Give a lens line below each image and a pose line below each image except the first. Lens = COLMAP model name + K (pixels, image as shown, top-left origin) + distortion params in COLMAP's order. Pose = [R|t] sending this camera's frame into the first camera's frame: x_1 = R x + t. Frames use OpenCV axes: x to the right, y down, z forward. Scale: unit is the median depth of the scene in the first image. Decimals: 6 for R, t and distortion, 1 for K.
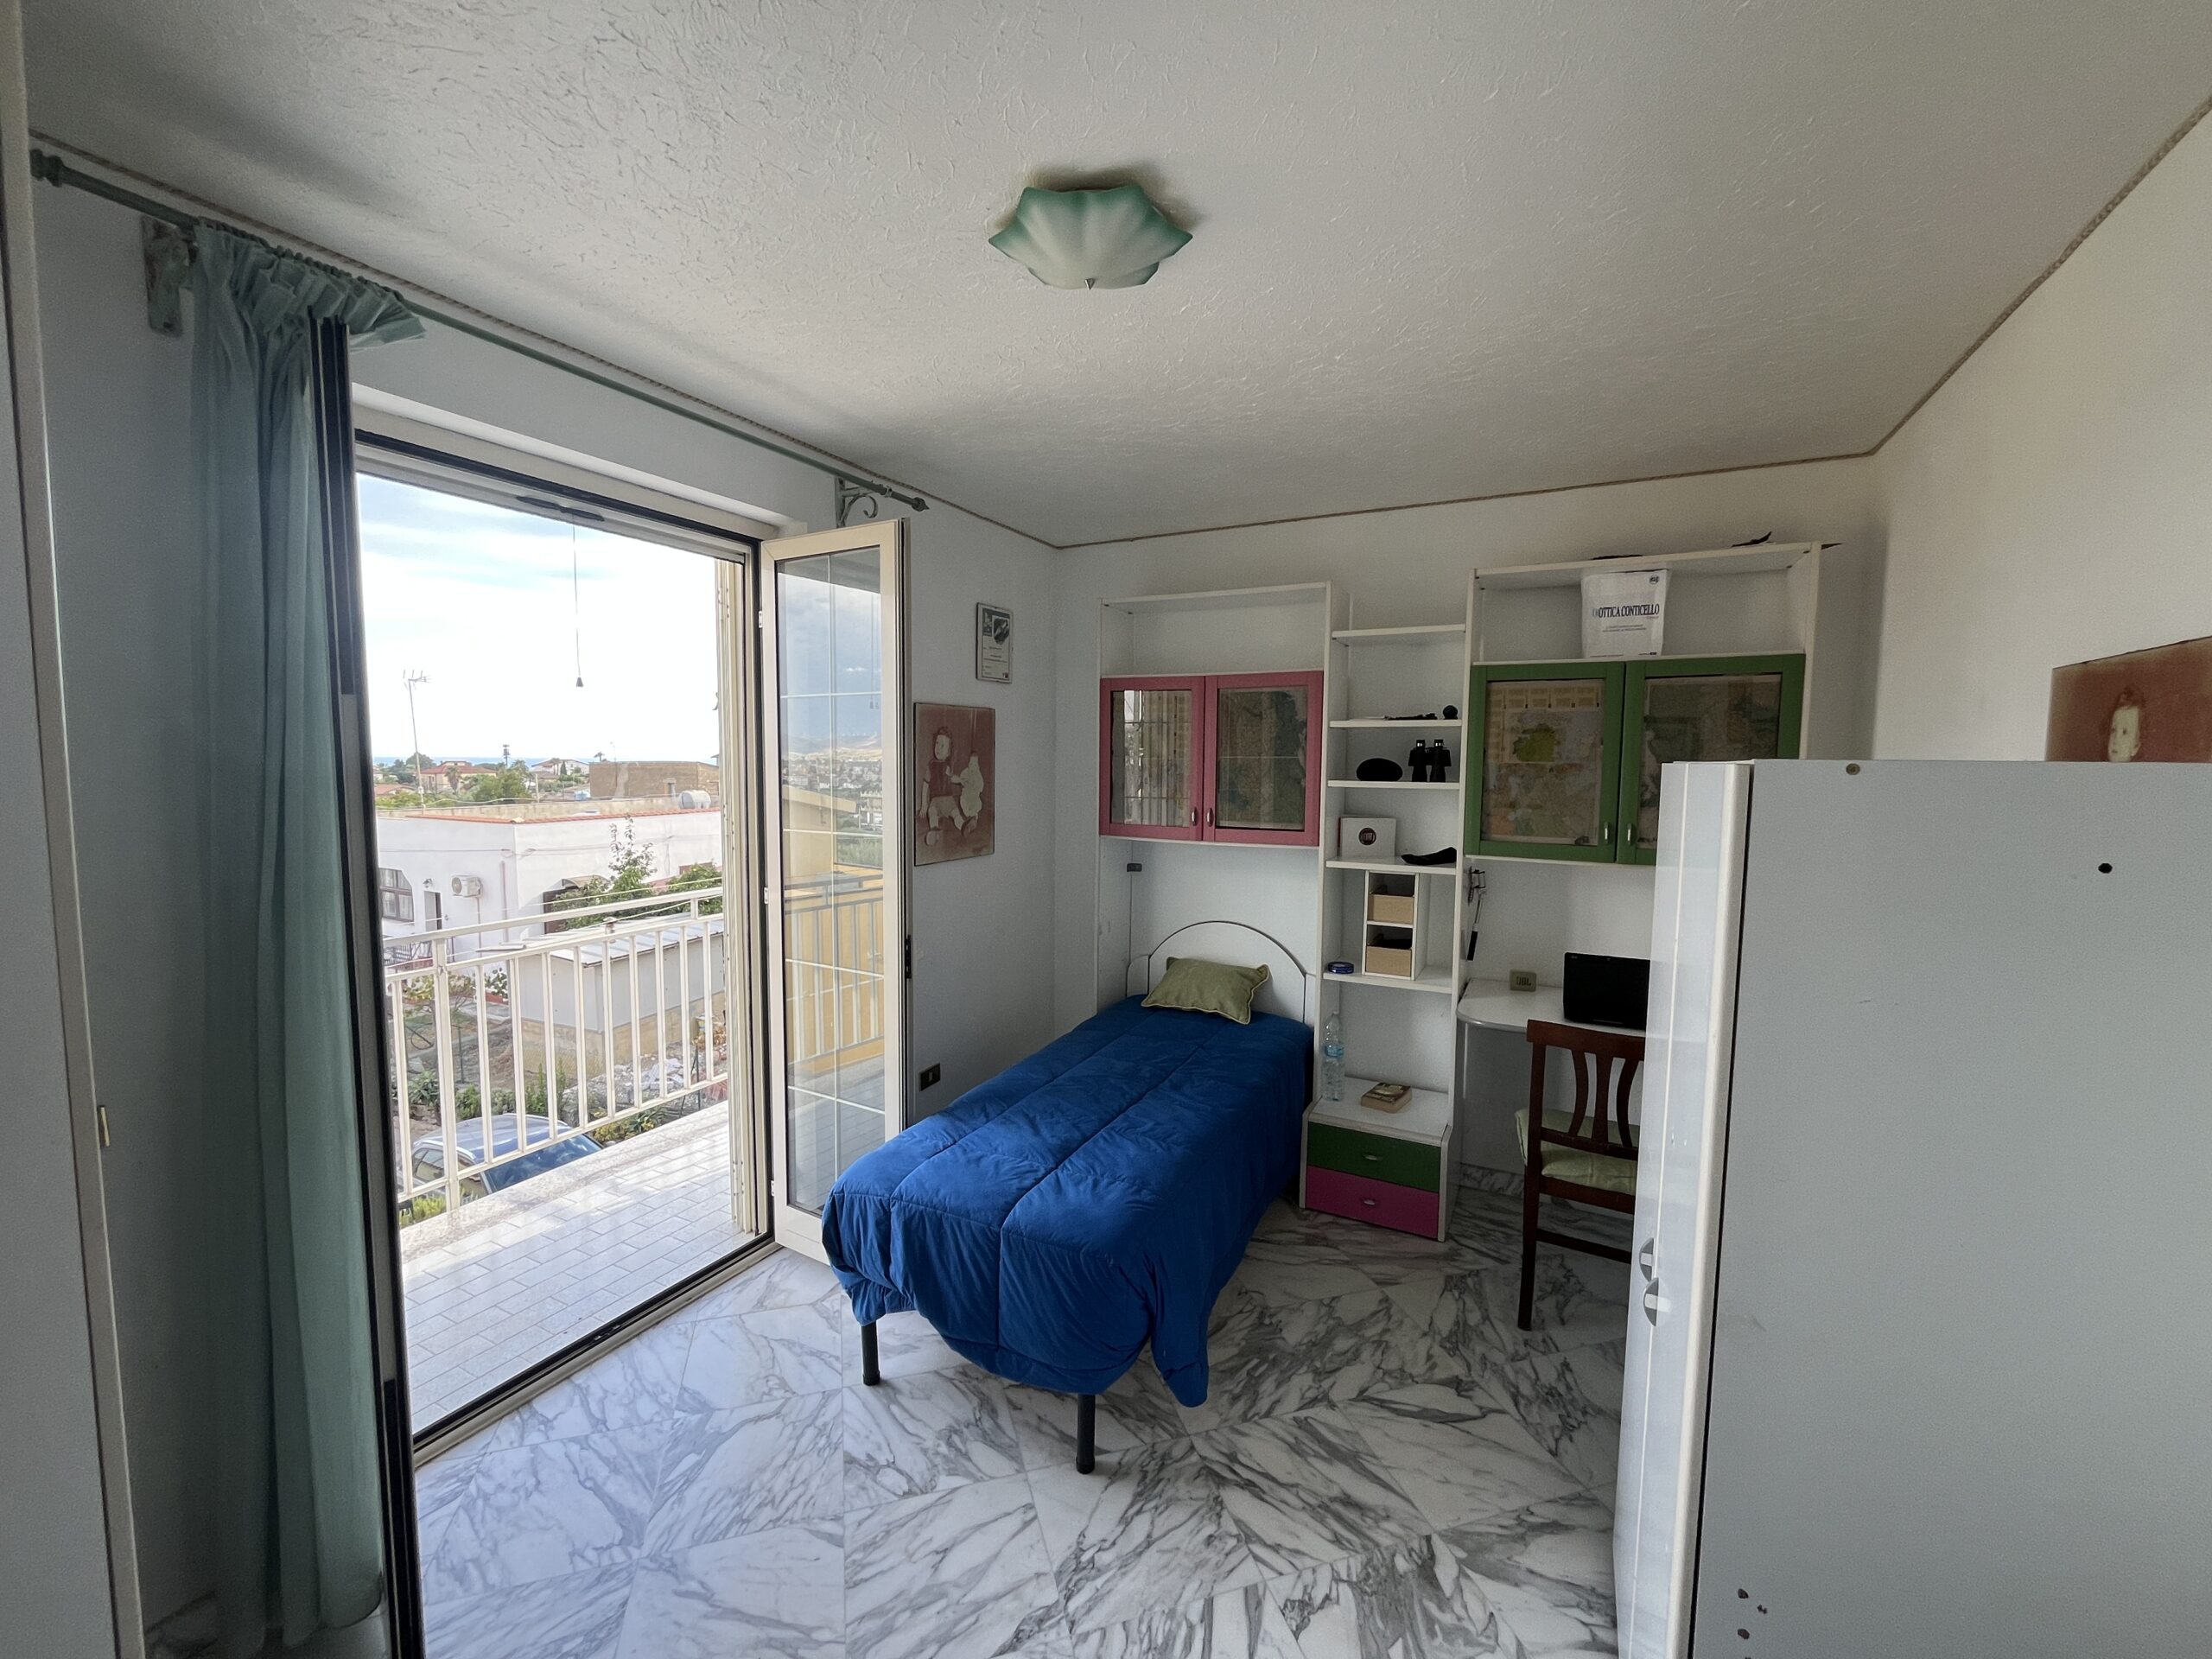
lens RADIAL K [[894.5, 0, 1104.5], [0, 894.5, 825.5], [0, 0, 1]] dist [-0.003055, 0.000091]
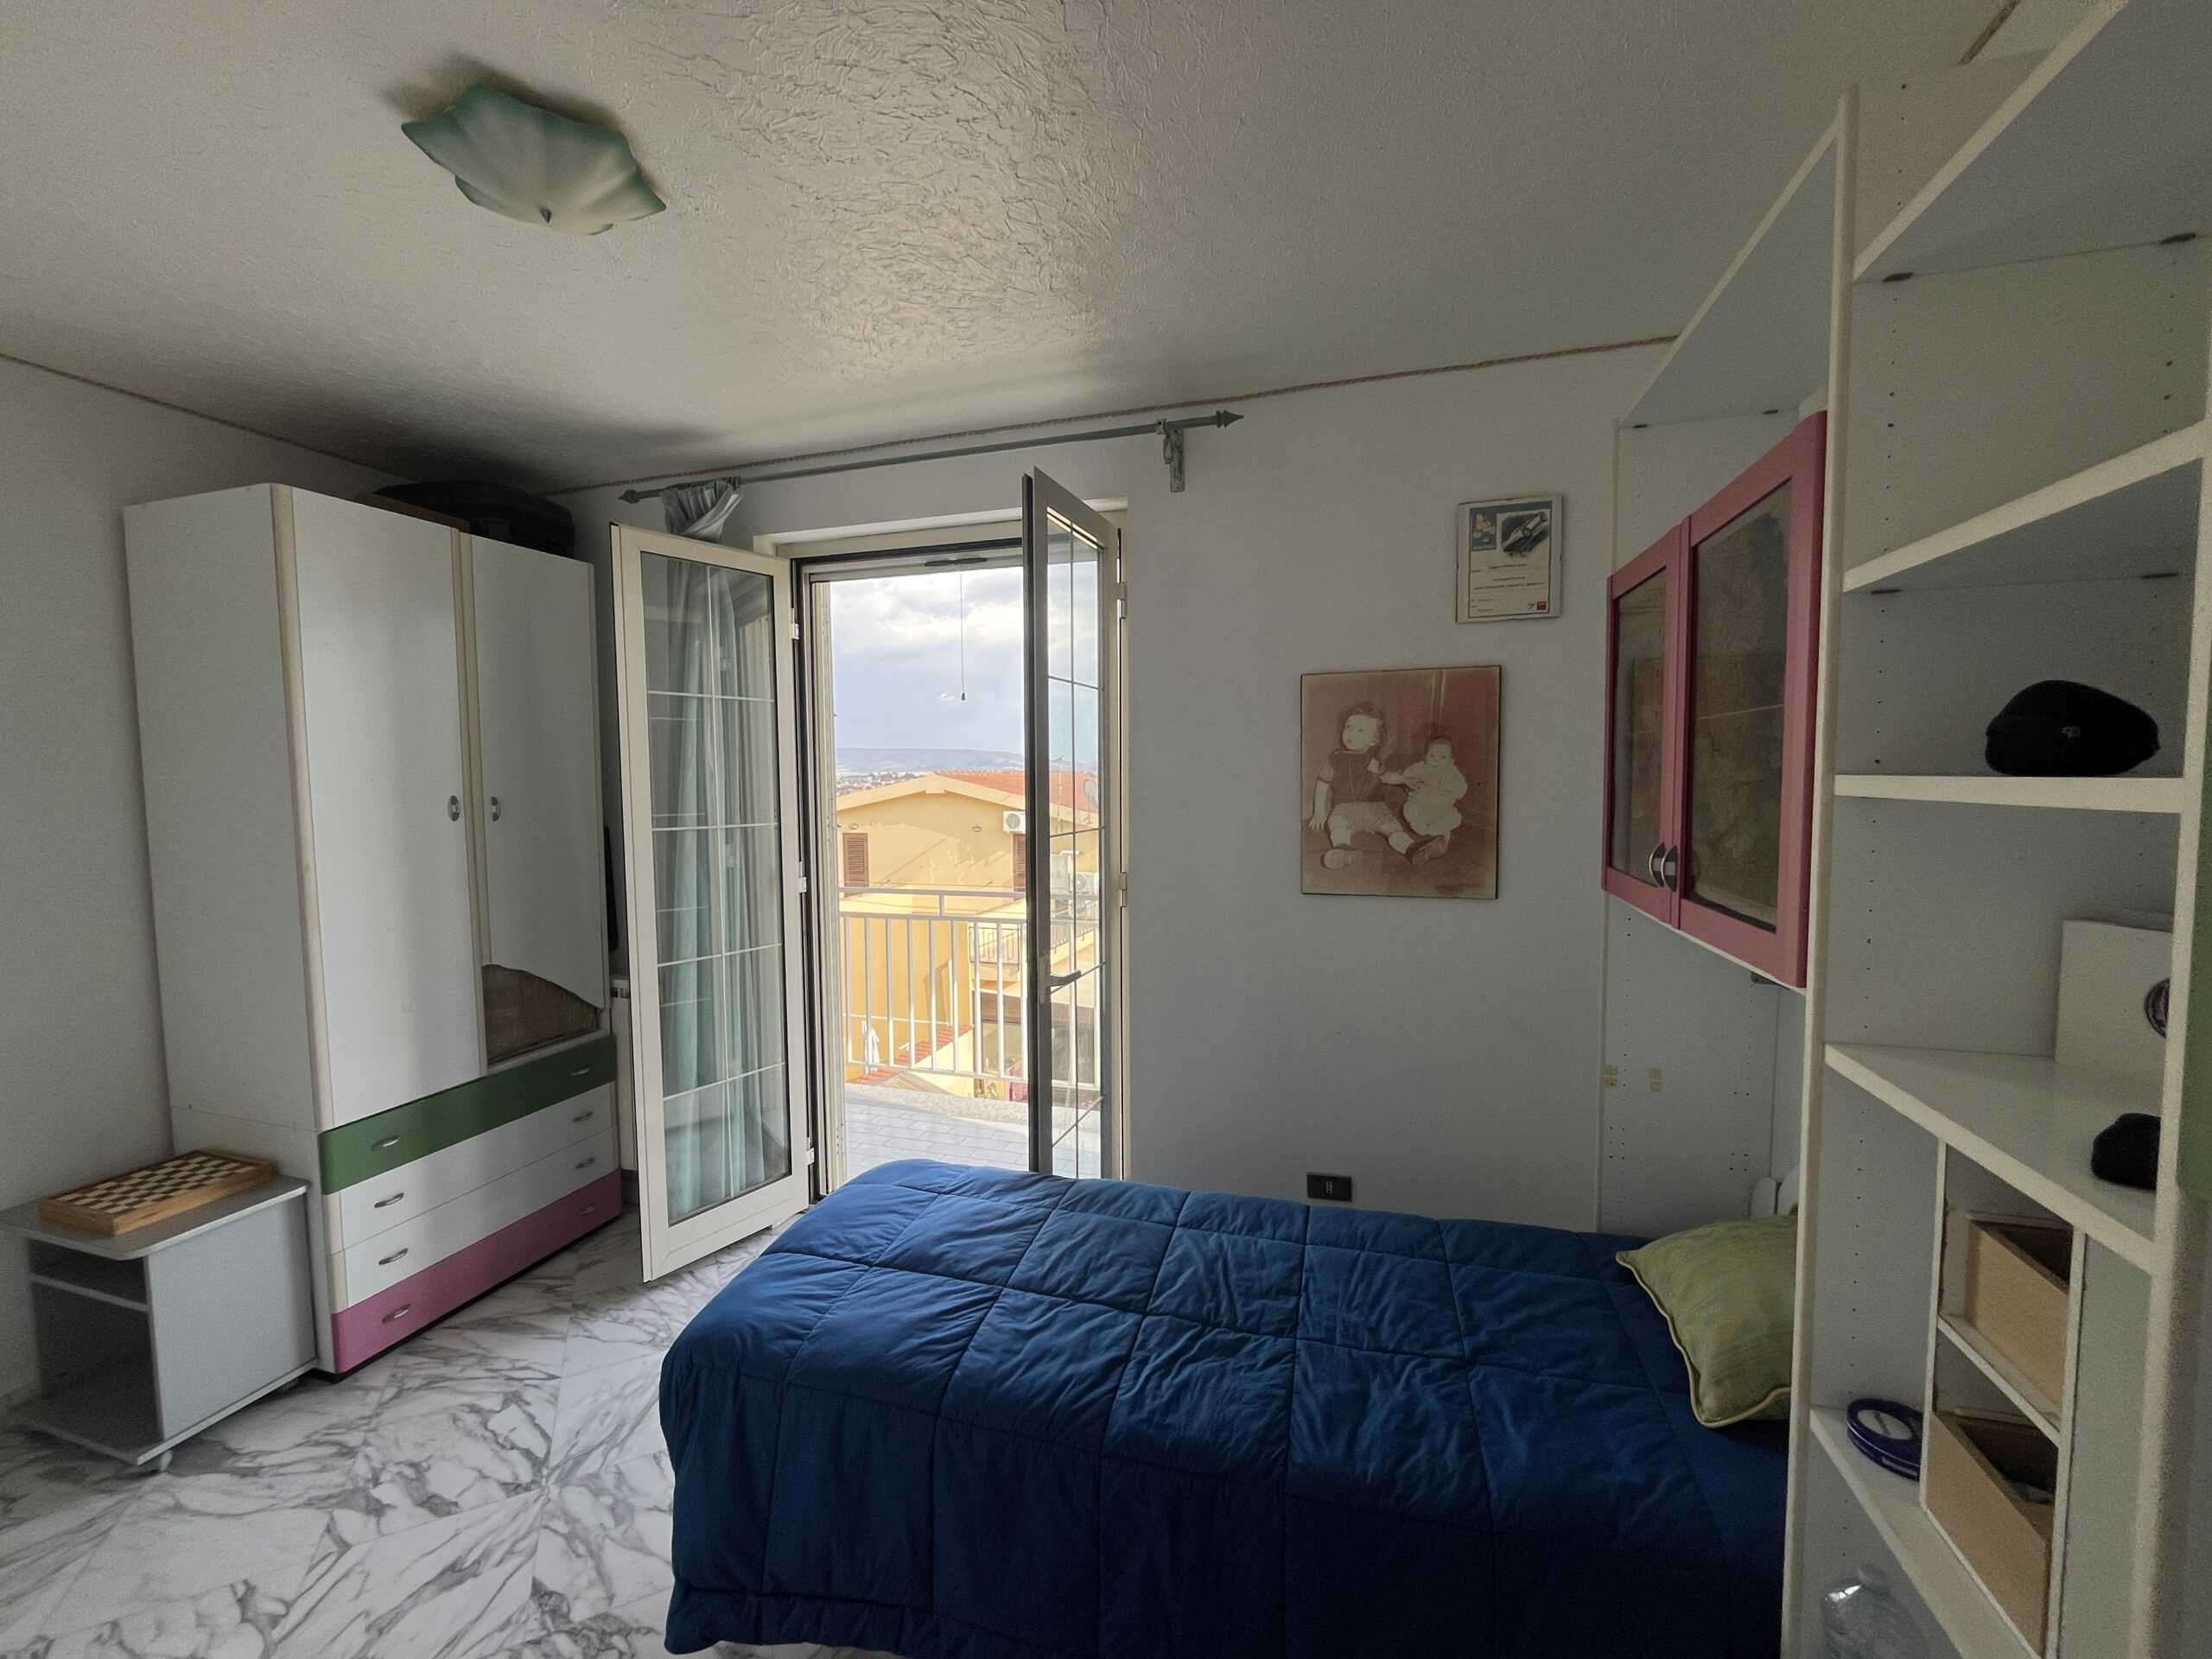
lens RADIAL K [[894.5, 0, 1102.3], [0, 894.5, 827.2], [0, 0, 1]] dist [-0.003055, 0.000091]
pose [[0.174516, 0.051421, -0.983311, 0.545865], [-0.065331, 0.997040, 0.040544, -0.032581], [0.982485, 0.057165, 0.177358, 0.777020]]
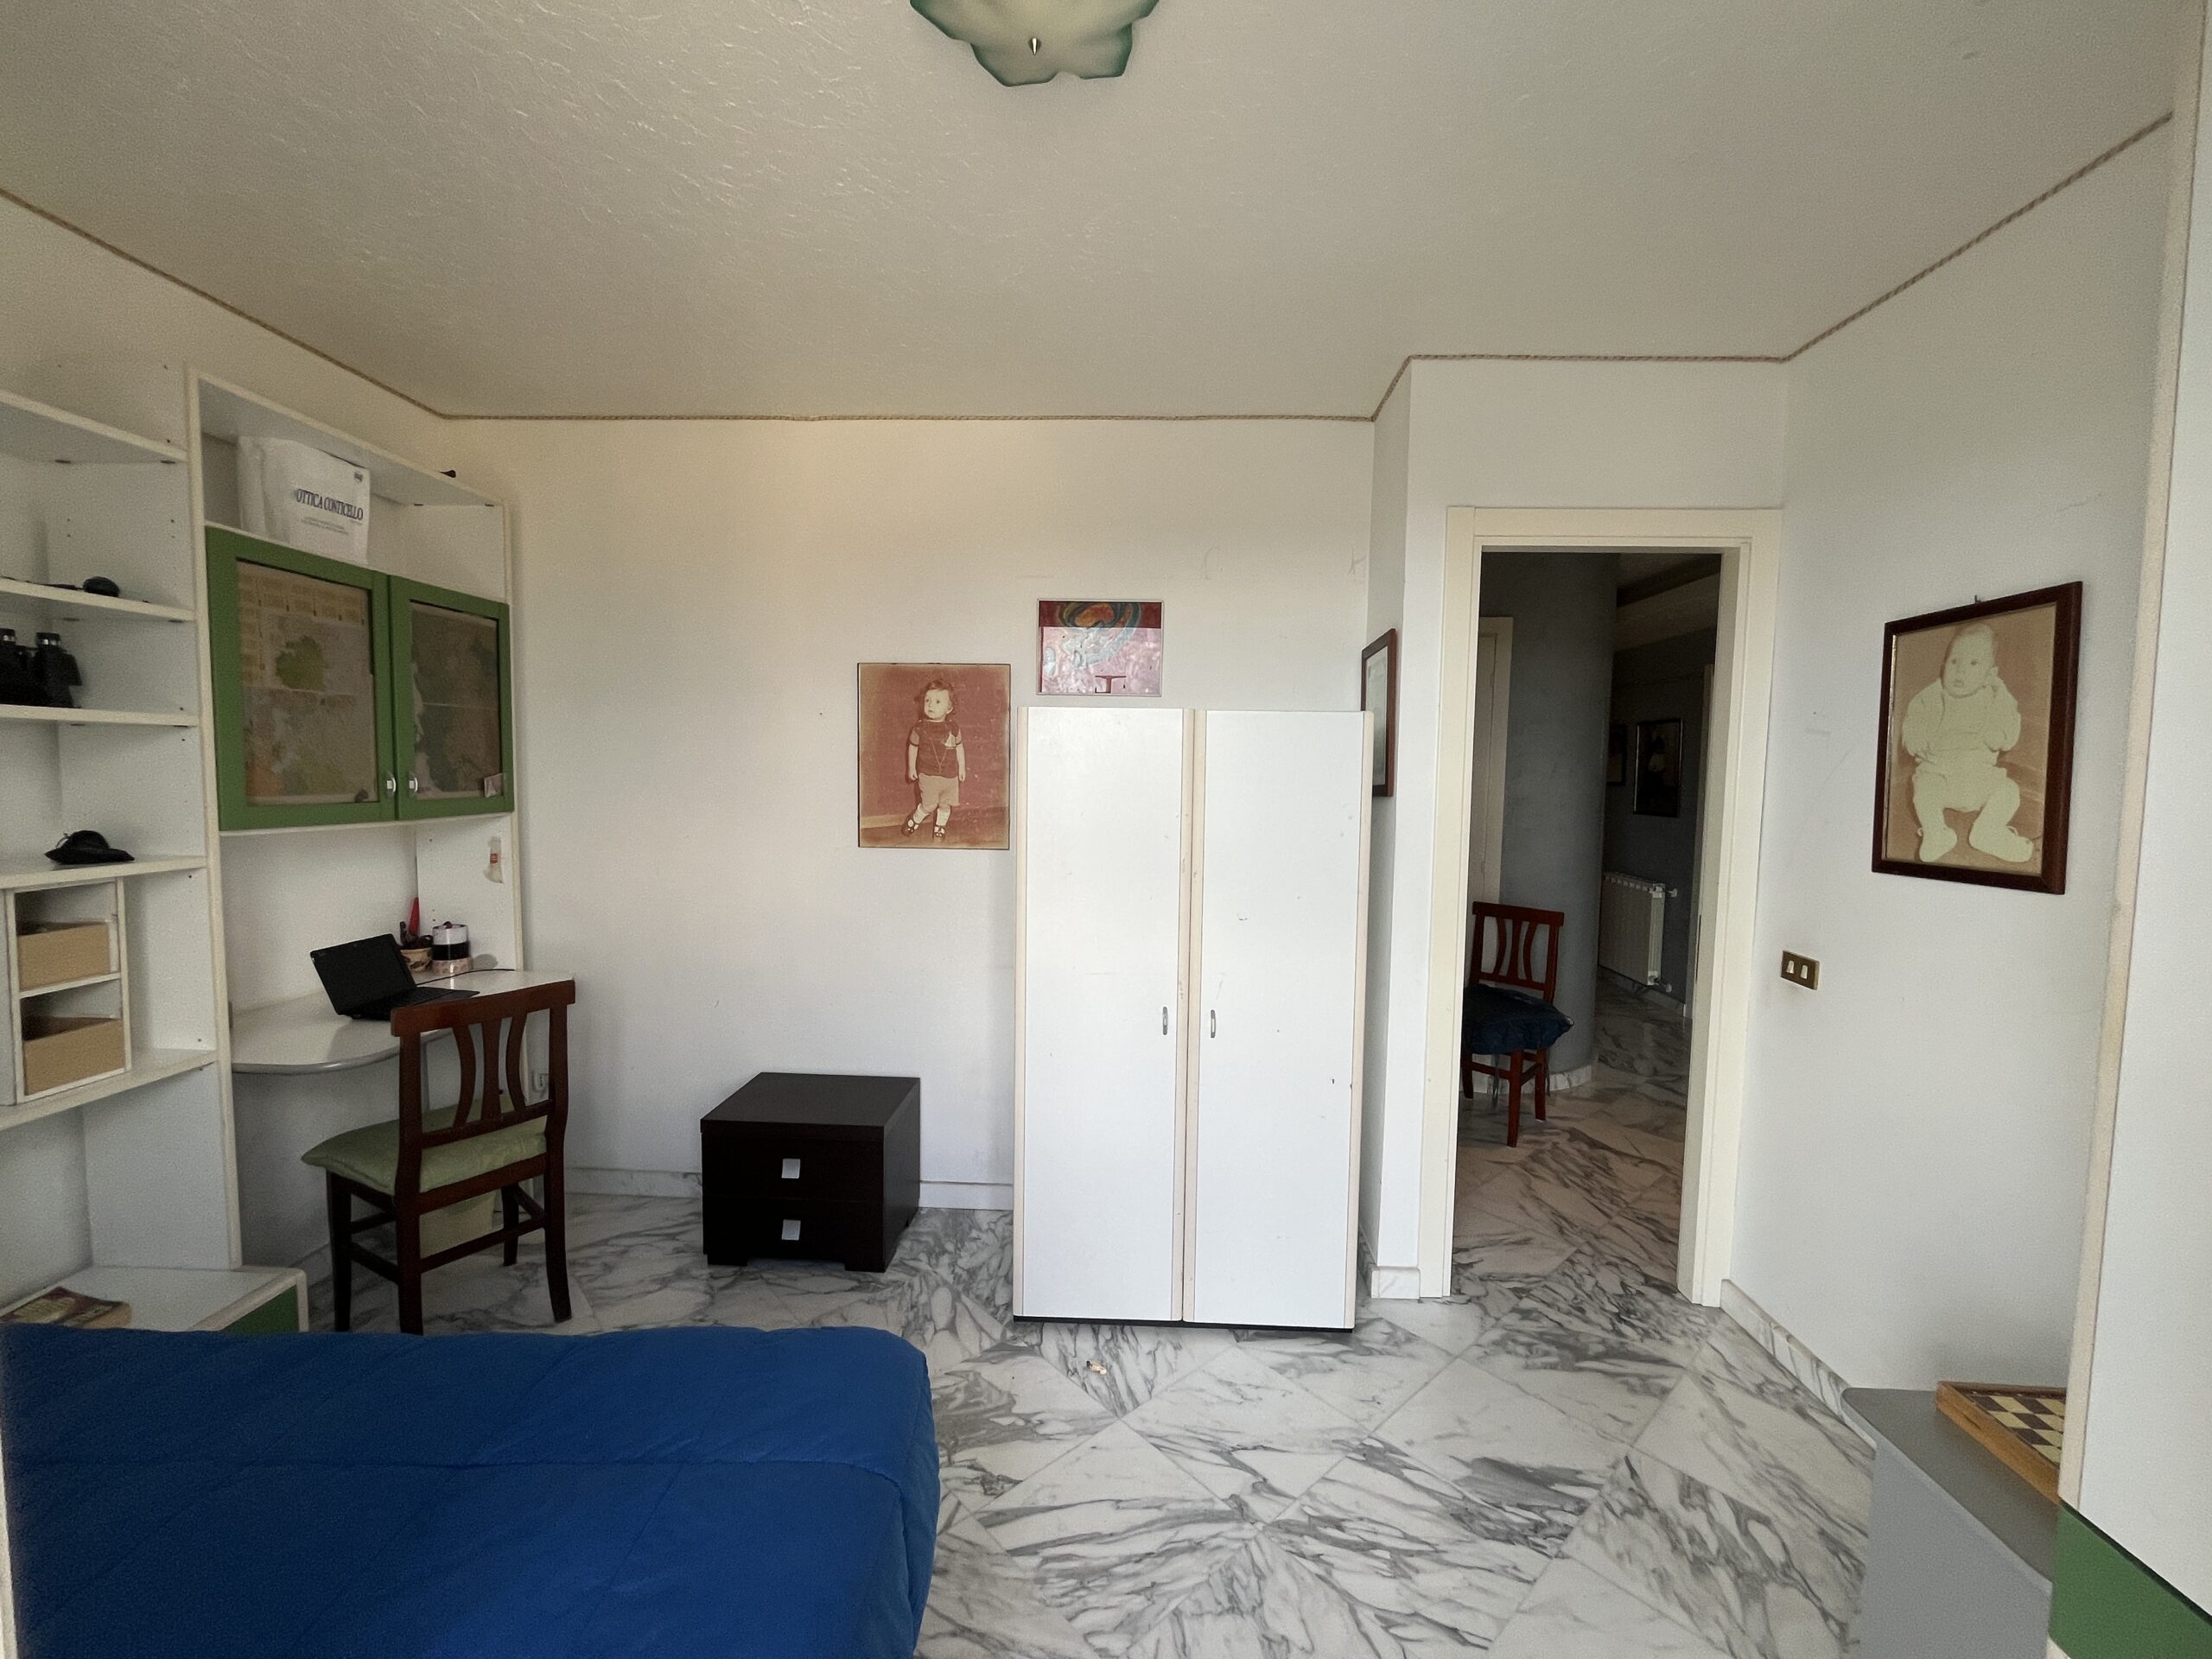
lens RADIAL K [[894.5, 0, 1099.9], [0, 894.5, 826.8], [0, 0, 1]] dist [-0.003055, 0.000091]
pose [[-0.423377, -0.074226, 0.902908, -0.431233], [0.047664, 0.993433, 0.104017, -0.006481], [-0.904699, 0.087074, -0.417059, 0.728127]]
